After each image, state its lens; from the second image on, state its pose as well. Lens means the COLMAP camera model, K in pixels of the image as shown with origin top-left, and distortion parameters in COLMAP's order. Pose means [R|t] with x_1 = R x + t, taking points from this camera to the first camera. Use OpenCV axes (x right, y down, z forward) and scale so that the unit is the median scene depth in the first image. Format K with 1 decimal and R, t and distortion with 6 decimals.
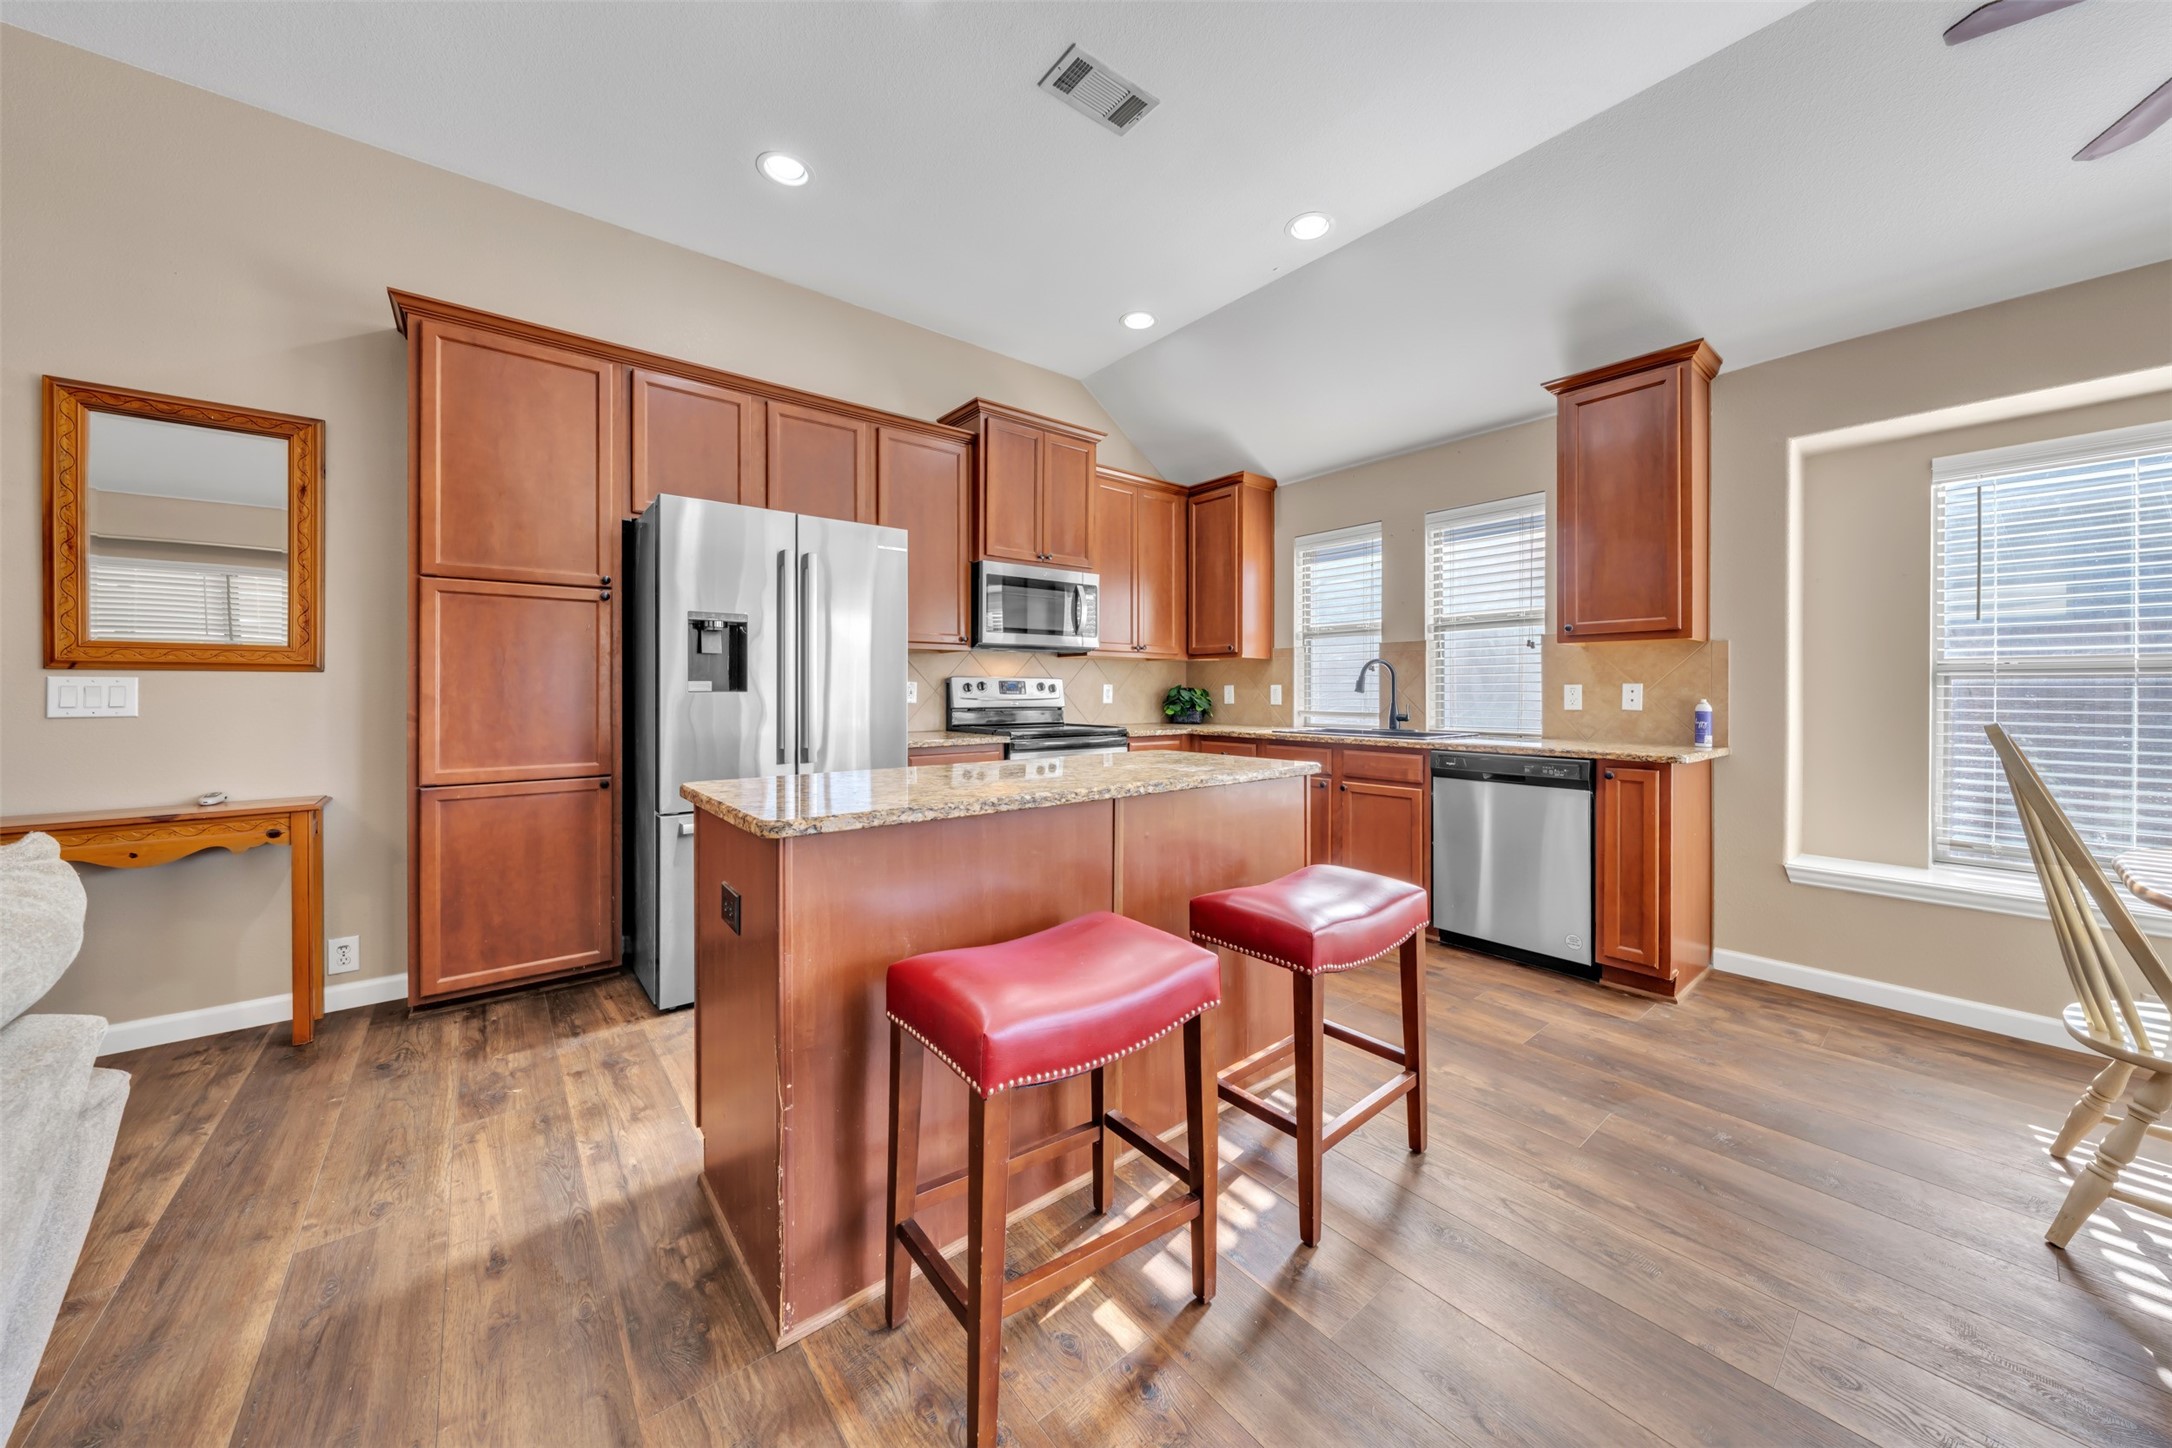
lens RADIAL K [[739.2, 0, 1083.7], [0, 739.2, 688.9], [0, 0, 1]] dist [-0.001789, -0.000213]
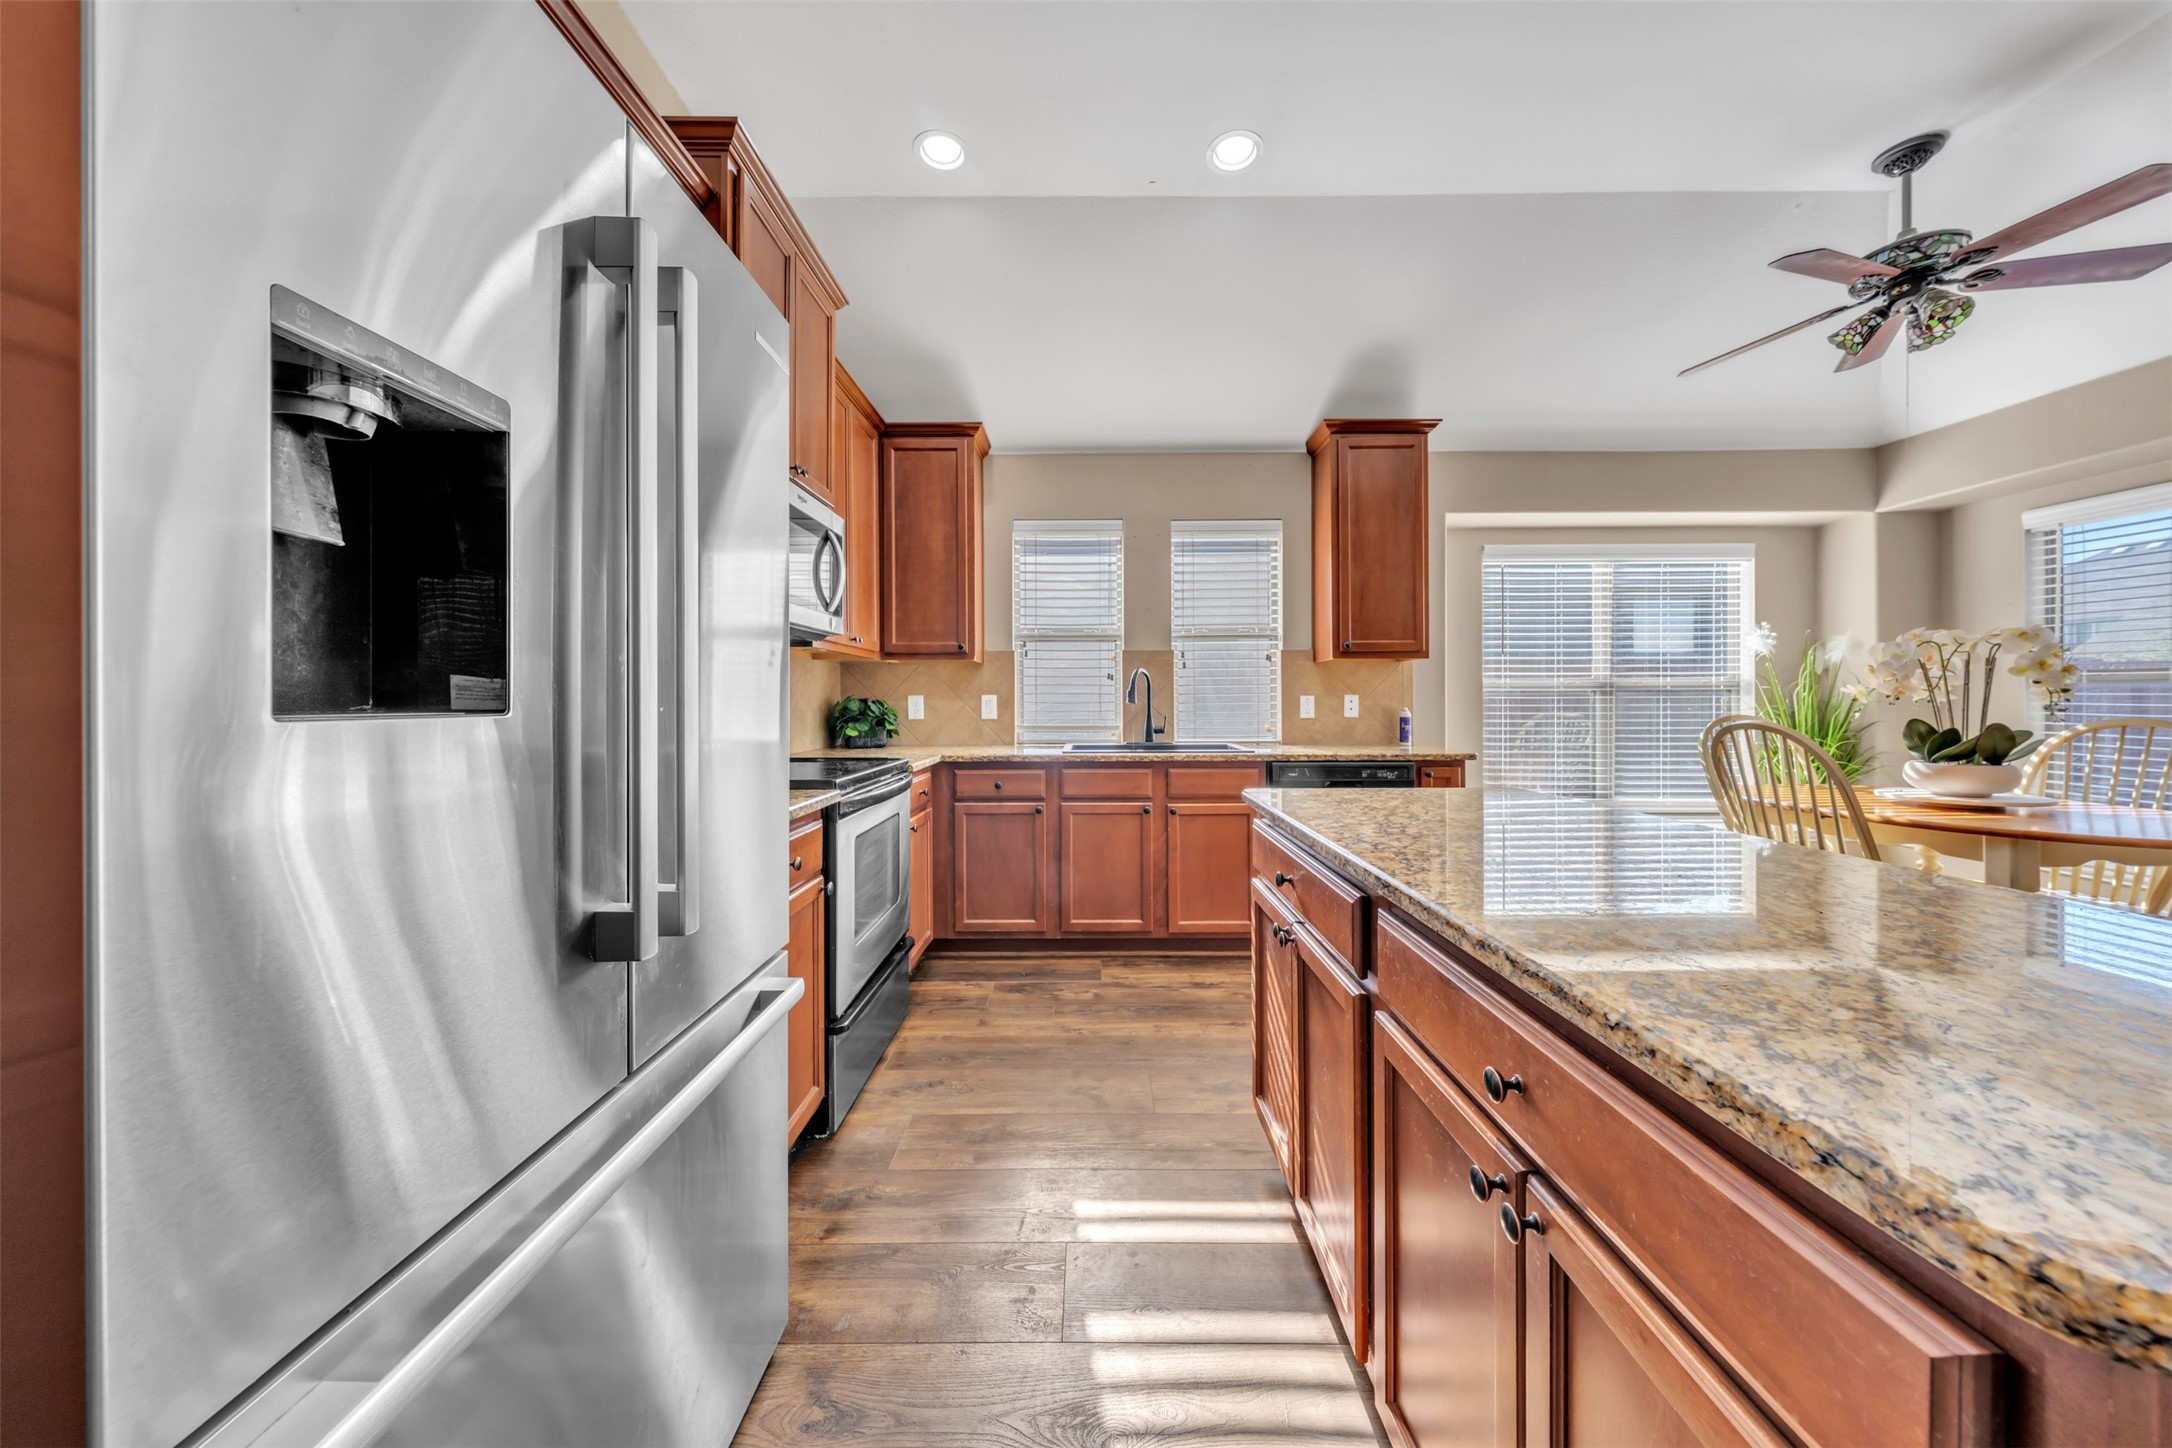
lens RADIAL K [[739.2, 0, 1087.5], [0, 739.2, 709.5], [0, 0, 1]] dist [-0.001789, -0.000213]
pose [[0.634674, -0.012563, 0.772678, -0.385101], [0.001583, 0.999887, 0.014957, -0.001848], [-0.772778, -0.008270, 0.634622, 0.495779]]
